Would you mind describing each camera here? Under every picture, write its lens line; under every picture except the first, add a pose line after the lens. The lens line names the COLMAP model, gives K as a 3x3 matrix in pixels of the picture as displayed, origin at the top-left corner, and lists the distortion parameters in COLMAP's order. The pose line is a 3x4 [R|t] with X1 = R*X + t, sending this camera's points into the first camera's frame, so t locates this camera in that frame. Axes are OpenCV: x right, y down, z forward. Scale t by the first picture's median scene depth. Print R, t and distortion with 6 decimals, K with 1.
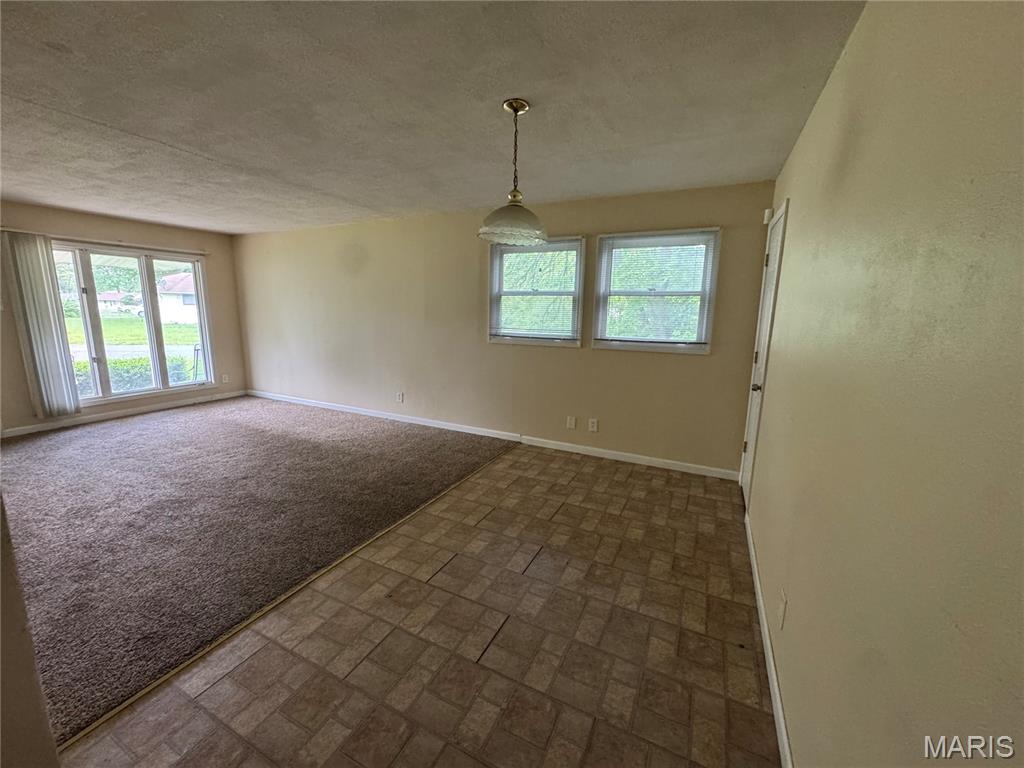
lens RADIAL K [[407.7, 0, 508.4], [0, 407.7, 382.3], [0, 0, 1]] dist [-0.000861, 0.000132]
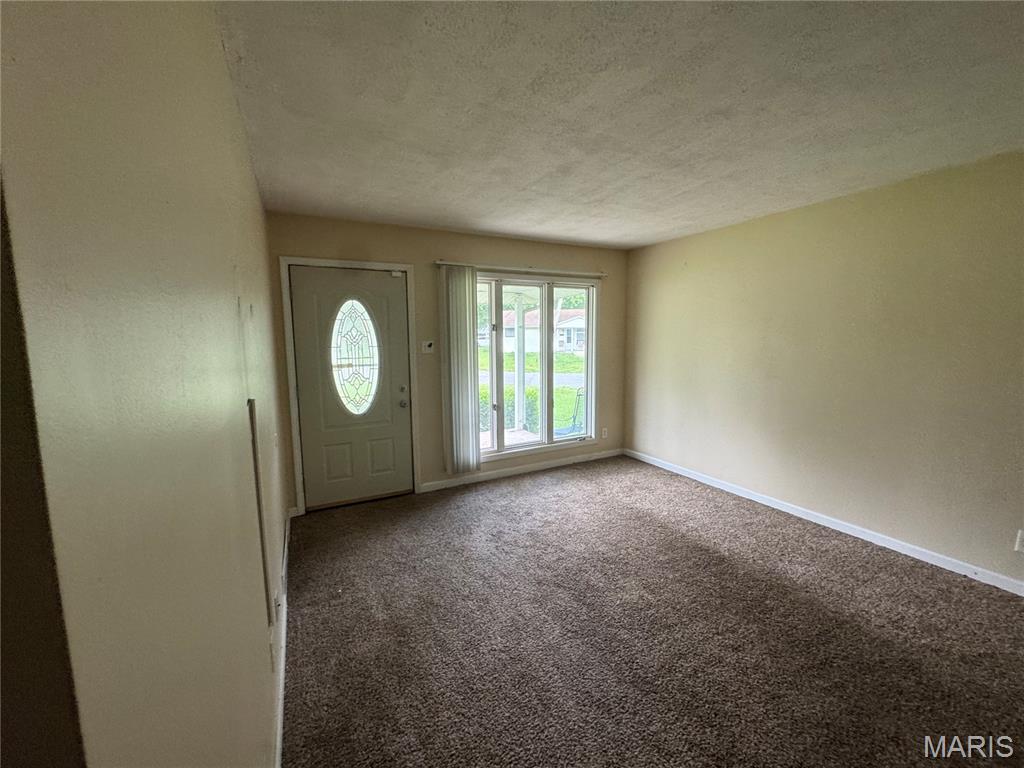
lens RADIAL K [[407.7, 0, 508.4], [0, 407.7, 382.3], [0, 0, 1]] dist [-0.000861, 0.000132]
pose [[0.804101, 0.042765, -0.592953, -0.476362], [-0.081029, 0.995985, -0.038051, -0.075440], [0.588945, 0.078643, 0.804338, 0.315207]]
